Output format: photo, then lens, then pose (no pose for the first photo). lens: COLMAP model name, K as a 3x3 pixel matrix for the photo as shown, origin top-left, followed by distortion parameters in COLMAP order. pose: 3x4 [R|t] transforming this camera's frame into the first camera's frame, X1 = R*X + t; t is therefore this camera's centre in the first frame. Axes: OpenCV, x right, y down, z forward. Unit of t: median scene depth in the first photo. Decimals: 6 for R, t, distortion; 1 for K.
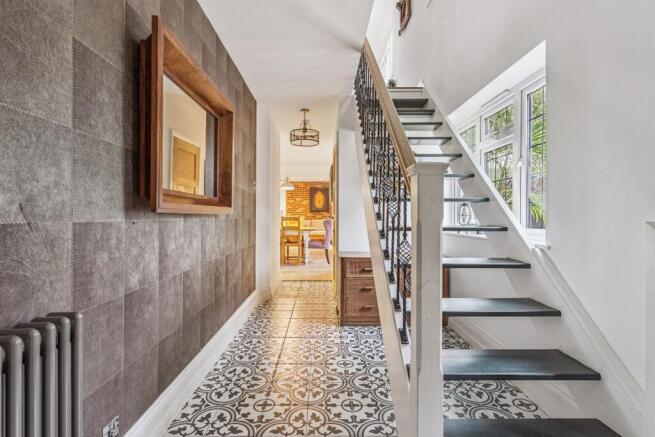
lens RADIAL K [[316.3, 0, 327.1], [0, 316.3, 217.0], [0, 0, 1]] dist [0.000143, 0.000005]
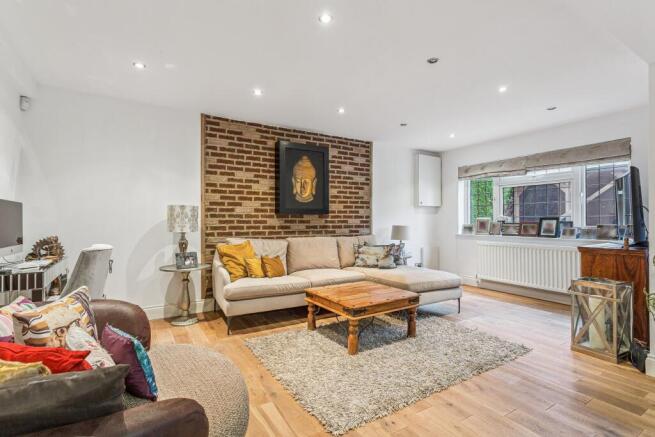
lens RADIAL K [[316.3, 0, 327.1], [0, 316.3, 218.0], [0, 0, 1]] dist [0.000143, 0.000005]
pose [[0.849311, 0.003474, 0.527882, -0.188051], [0.003686, 0.999915, -0.012510, -0.007430], [-0.527880, 0.012570, 0.849226, 0.678547]]
